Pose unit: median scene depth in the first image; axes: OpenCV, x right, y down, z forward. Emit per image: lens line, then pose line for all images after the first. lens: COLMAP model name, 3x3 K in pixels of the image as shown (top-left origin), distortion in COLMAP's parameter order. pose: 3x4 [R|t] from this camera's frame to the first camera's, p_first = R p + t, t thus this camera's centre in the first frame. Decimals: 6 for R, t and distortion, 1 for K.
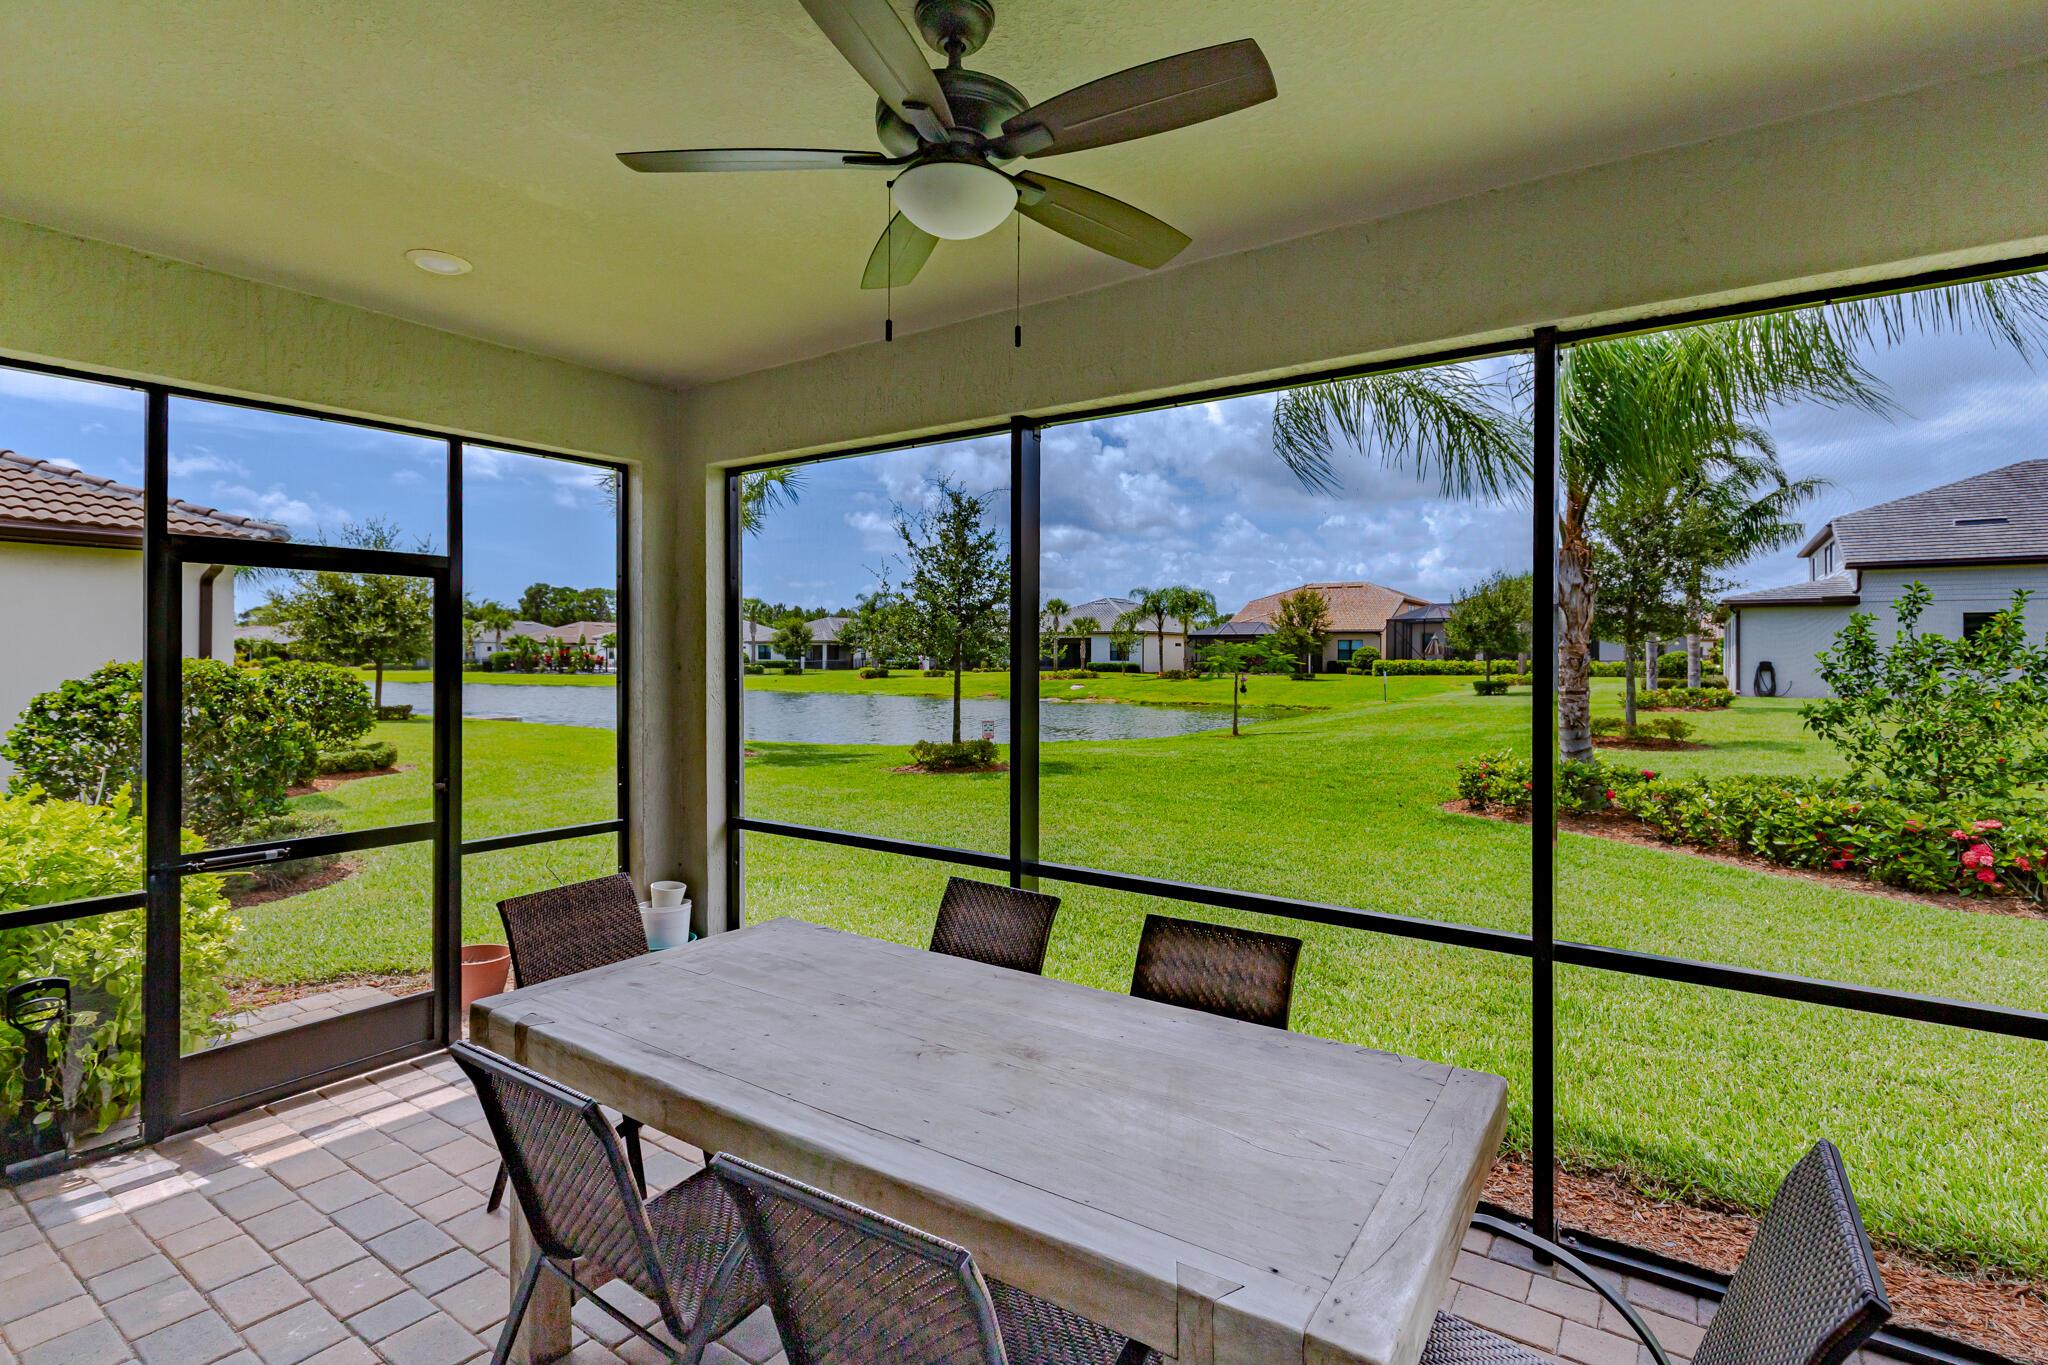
lens RADIAL K [[969.0, 0, 1024.4], [0, 969.0, 671.7], [0, 0, 1]] dist [0.008536, -0.002679]
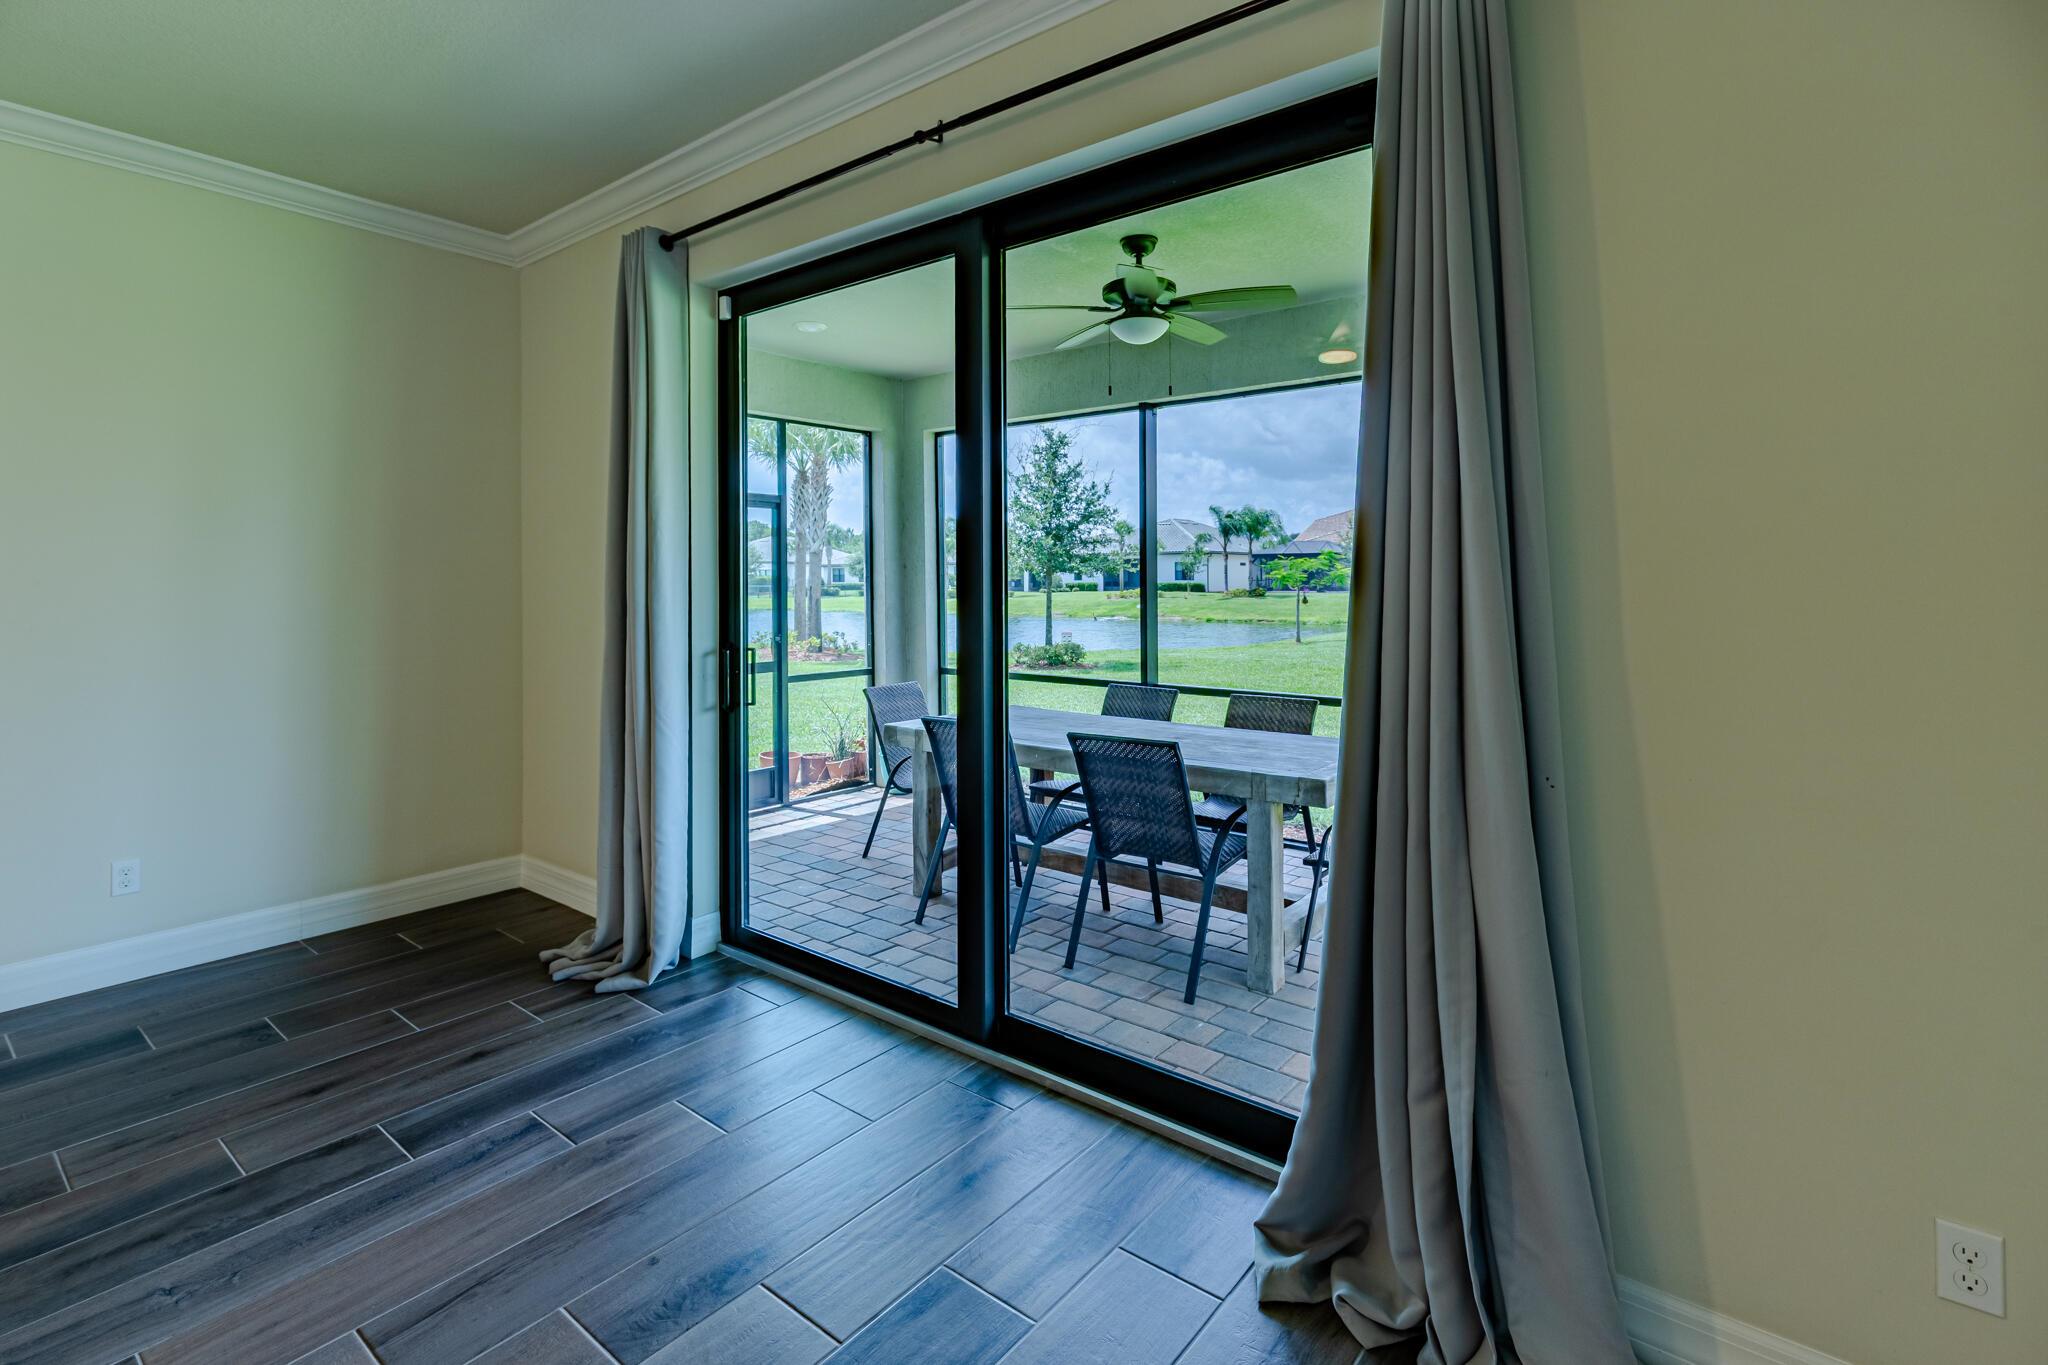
lens RADIAL K [[969.0, 0, 999.2], [0, 969.0, 584.1], [0, 0, 1]] dist [0.008536, -0.002679]
pose [[0.996015, -0.005839, -0.088996, -0.025800], [0.004883, 0.999928, -0.010956, 0.012999], [0.089053, 0.010477, 0.995972, -0.151655]]
